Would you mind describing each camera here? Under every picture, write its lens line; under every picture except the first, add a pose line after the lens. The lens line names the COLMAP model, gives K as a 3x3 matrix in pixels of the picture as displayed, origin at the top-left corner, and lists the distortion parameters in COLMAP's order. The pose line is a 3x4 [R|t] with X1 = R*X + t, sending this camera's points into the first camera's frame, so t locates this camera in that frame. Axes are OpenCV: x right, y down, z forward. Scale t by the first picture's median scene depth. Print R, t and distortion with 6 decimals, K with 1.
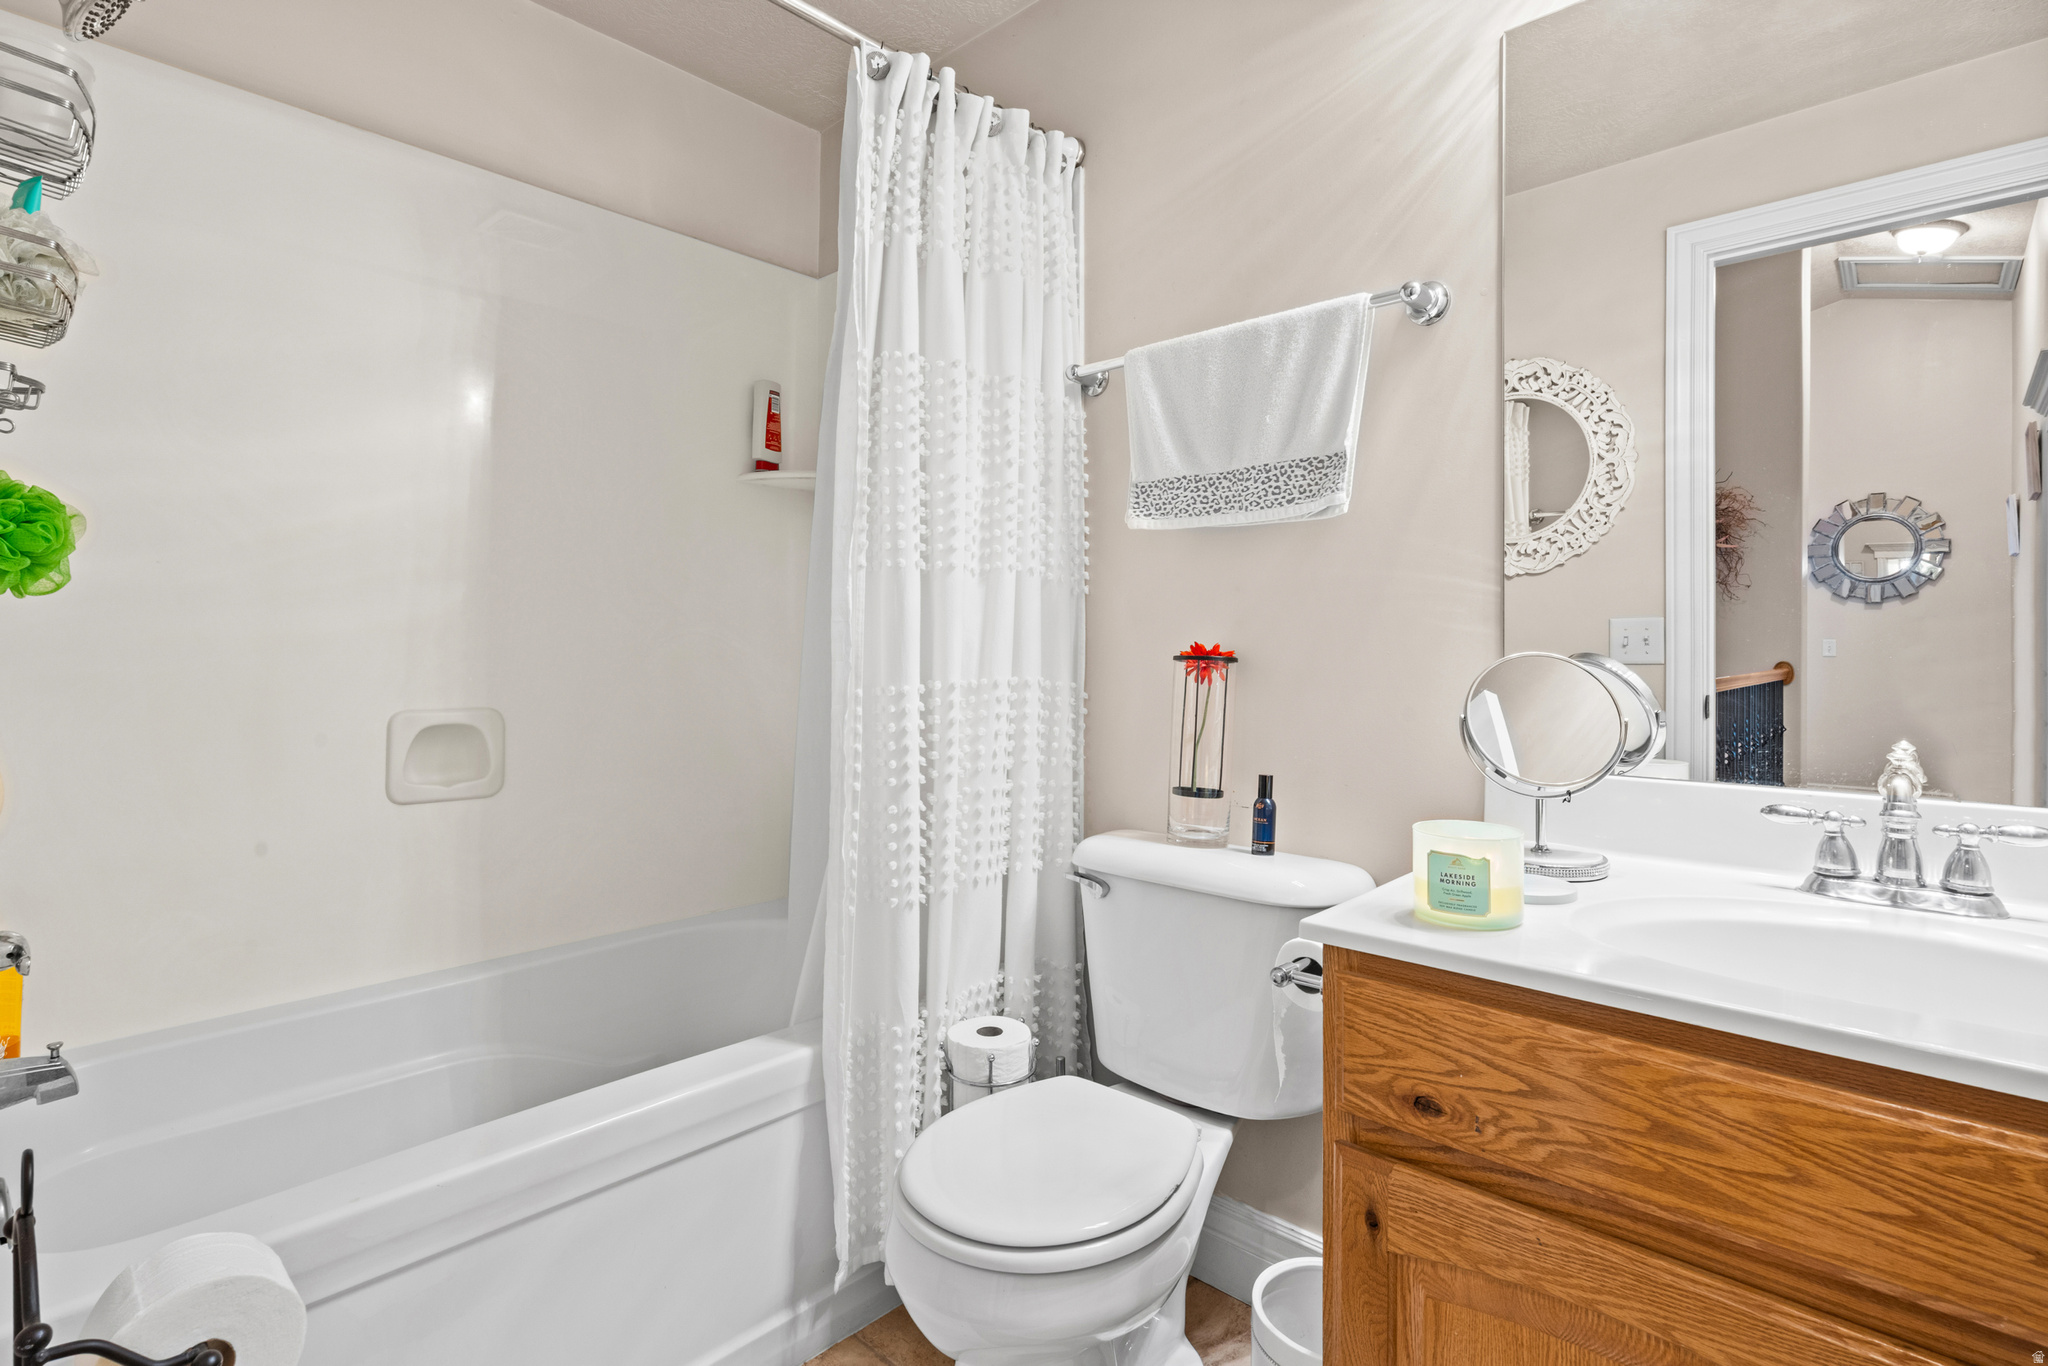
lens RADIAL K [[995.3, 0, 1022.1], [0, 995.3, 653.6], [0, 0, 1]] dist [-0.002707, -0.000826]
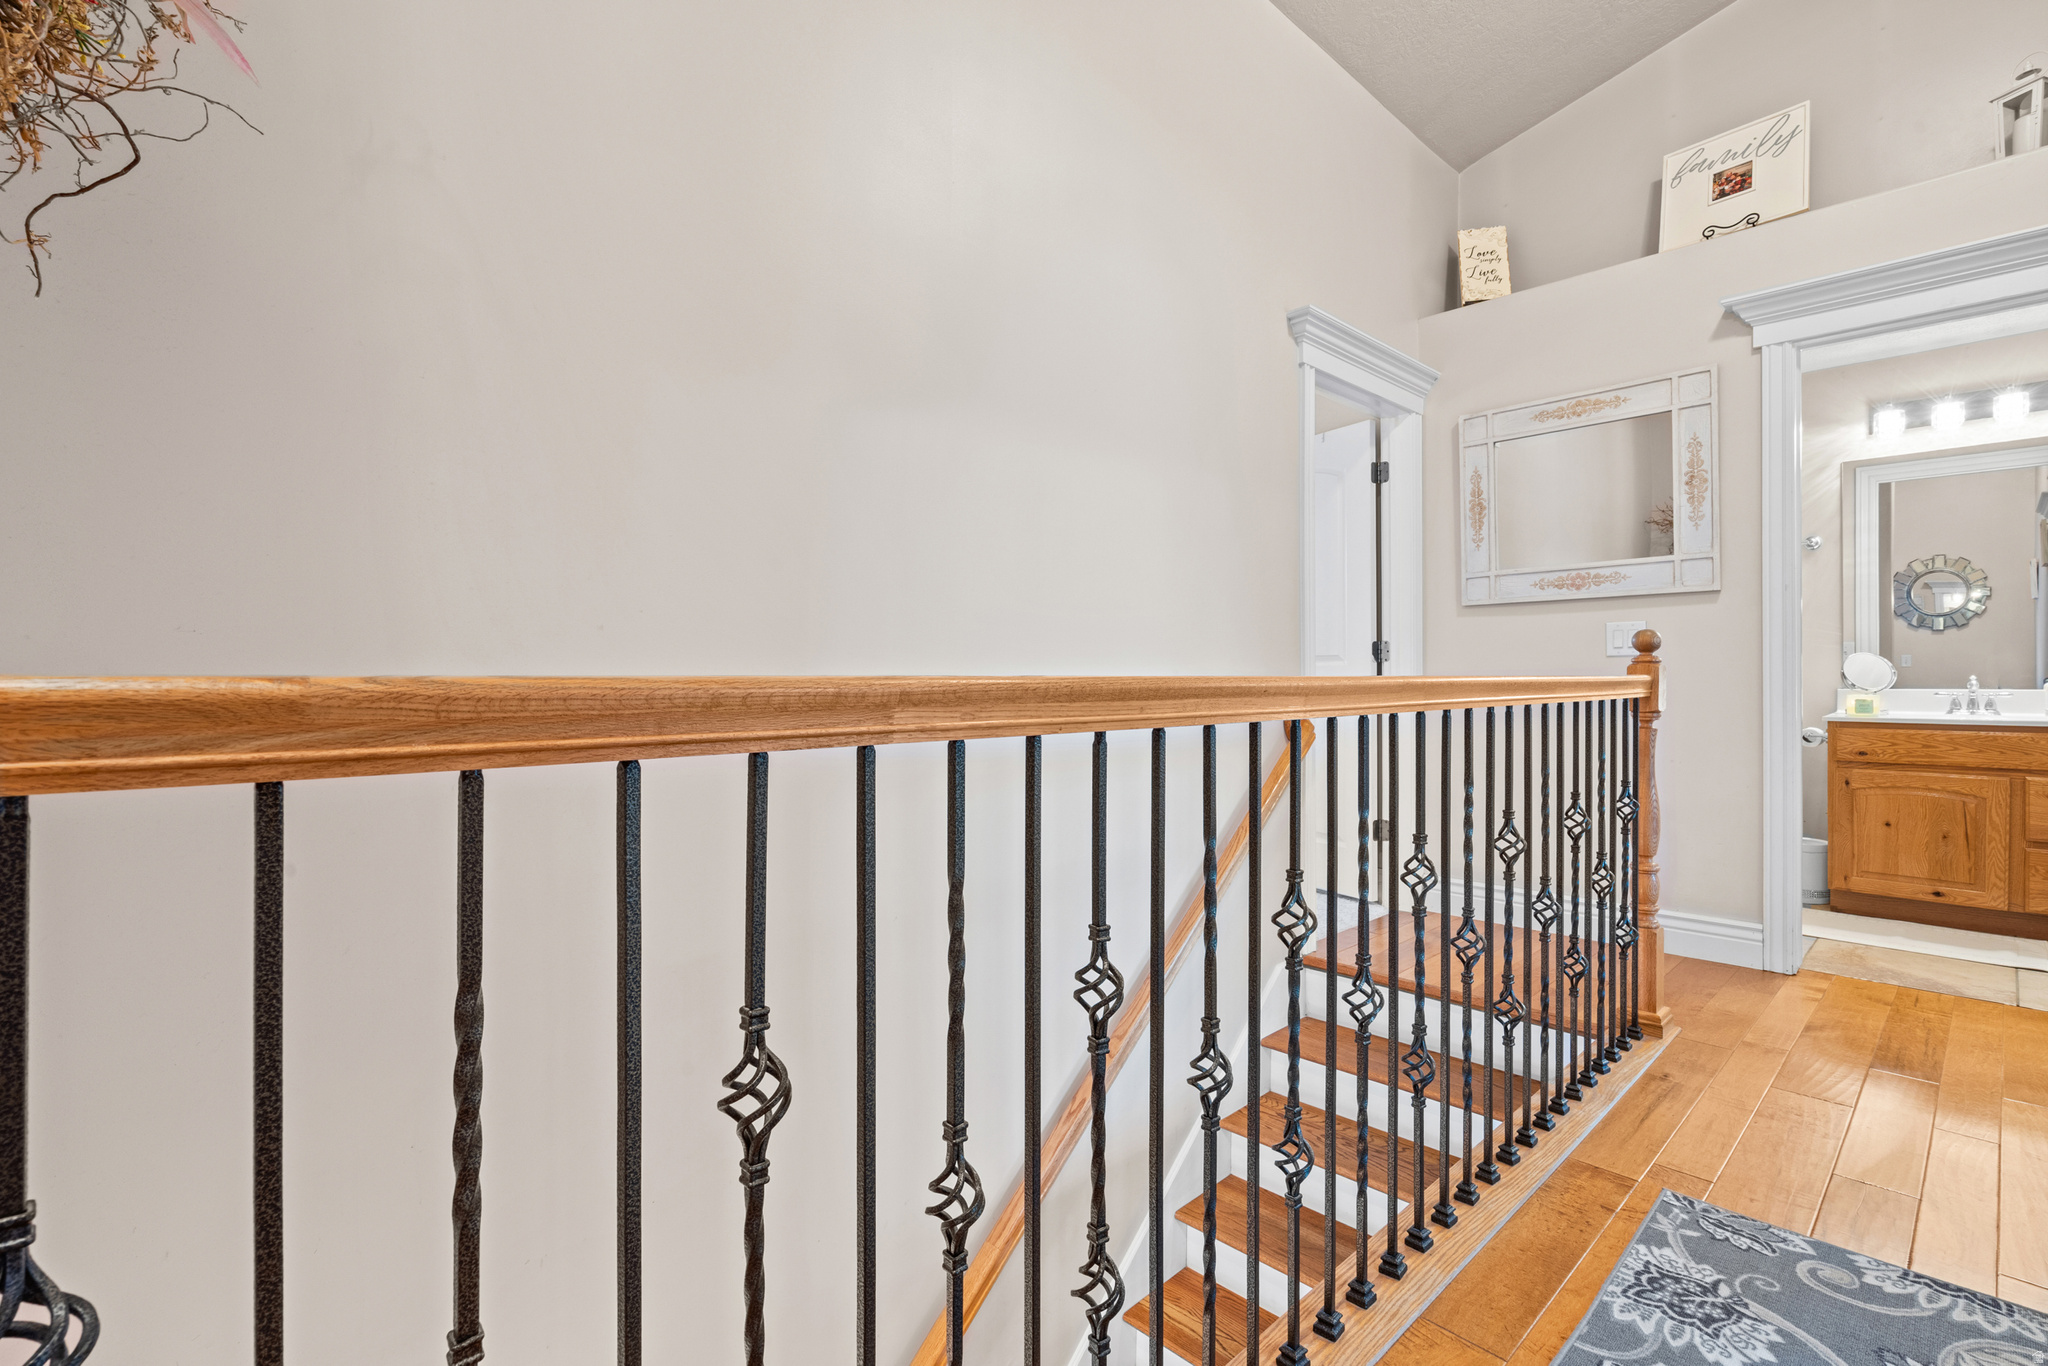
lens RADIAL K [[964.4, 0, 1024.0], [0, 964.4, 683.0], [0, 0, 1]] dist [-0.000300, -0.000018]
pose [[0.999256, -0.008030, -0.037734, -1.153931], [0.008075, 0.999967, 0.001037, 0.040040], [0.037725, -0.001341, 0.999287, -1.251372]]
